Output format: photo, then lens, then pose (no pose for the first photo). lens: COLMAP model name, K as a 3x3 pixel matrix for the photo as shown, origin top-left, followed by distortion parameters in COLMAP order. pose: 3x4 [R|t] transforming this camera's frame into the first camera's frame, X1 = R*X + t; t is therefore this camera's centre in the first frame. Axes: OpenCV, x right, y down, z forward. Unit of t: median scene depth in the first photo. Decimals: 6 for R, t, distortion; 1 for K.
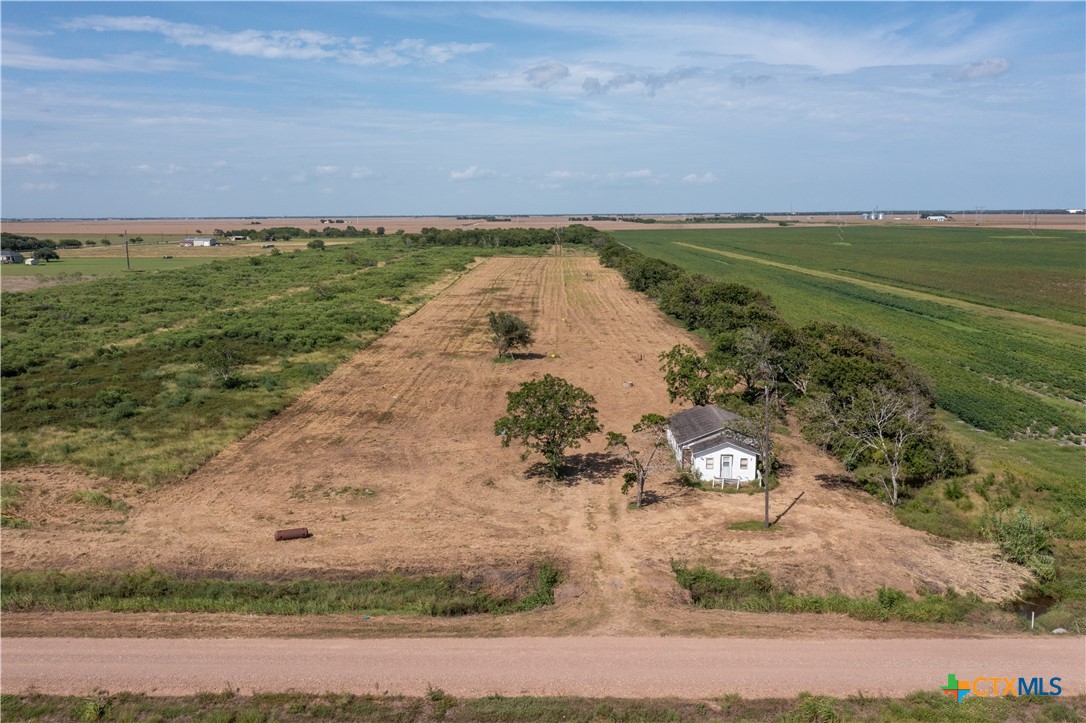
lens RADIAL K [[853.3, 0, 542.4], [0, 853.3, 355.4], [0, 0, 1]] dist [-0.003886, 0.003533]
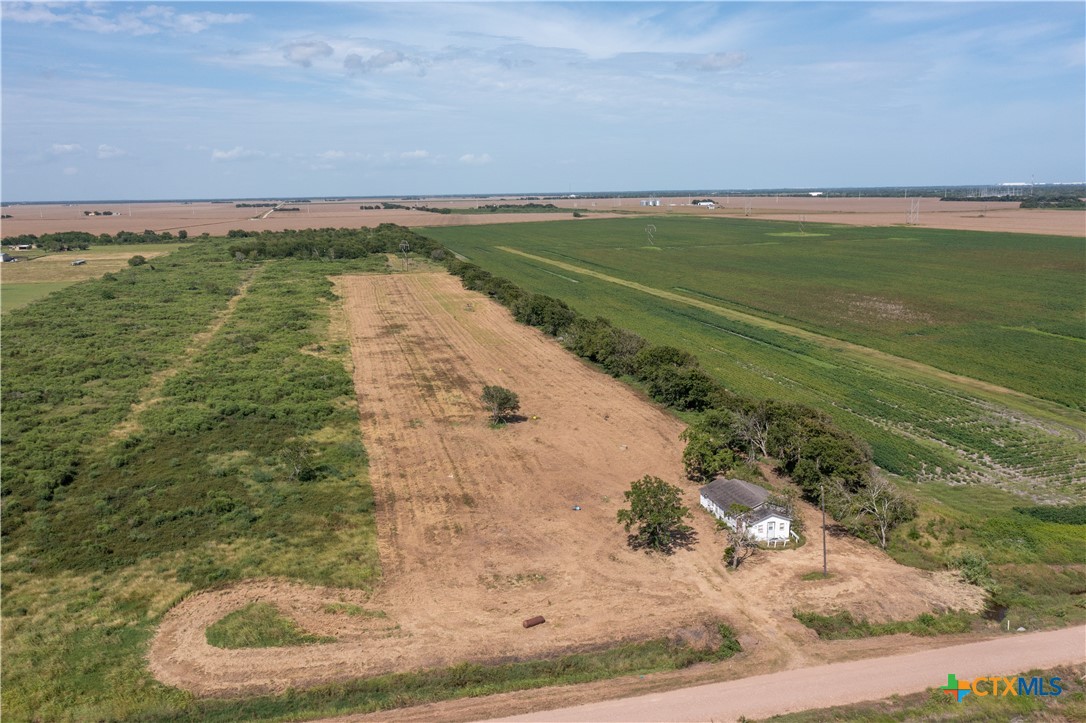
lens RADIAL K [[856.6, 0, 541.1], [0, 856.6, 356.4], [0, 0, 1]] dist [-0.006230, 0.011276]
pose [[0.968334, -0.054422, 0.243655, -0.504418], [0.048951, 0.998396, 0.028460, -0.226277], [-0.244813, -0.015632, 0.969444, -0.315730]]
